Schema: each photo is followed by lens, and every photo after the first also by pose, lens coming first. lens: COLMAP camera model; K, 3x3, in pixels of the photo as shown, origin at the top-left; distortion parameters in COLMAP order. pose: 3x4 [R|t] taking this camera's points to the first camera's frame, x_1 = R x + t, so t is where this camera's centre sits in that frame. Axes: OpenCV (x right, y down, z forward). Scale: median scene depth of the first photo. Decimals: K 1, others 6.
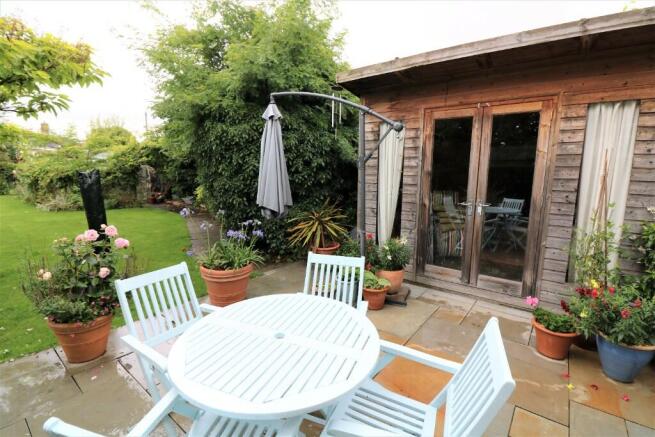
lens RADIAL K [[297.0, 0, 327.5], [0, 297.0, 218.5], [0, 0, 1]] dist [0.001320, 0.000117]
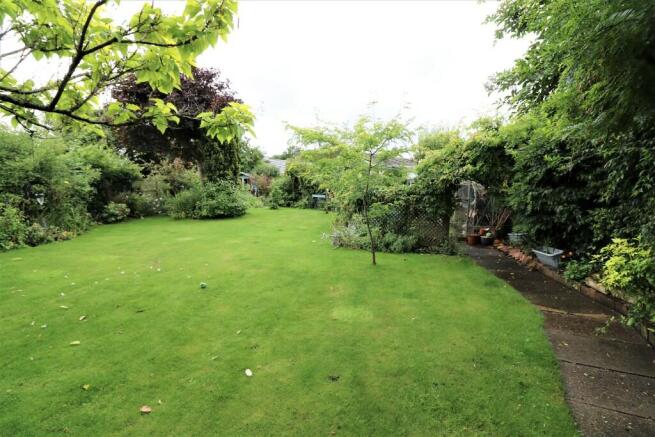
lens RADIAL K [[297.0, 0, 327.5], [0, 297.0, 218.5], [0, 0, 1]] dist [0.001320, 0.000117]
pose [[0.524190, 0.086629, -0.847183, -0.283029], [-0.137142, 0.990415, 0.016419, -0.083663], [0.840486, 0.107578, 0.531047, 0.505278]]
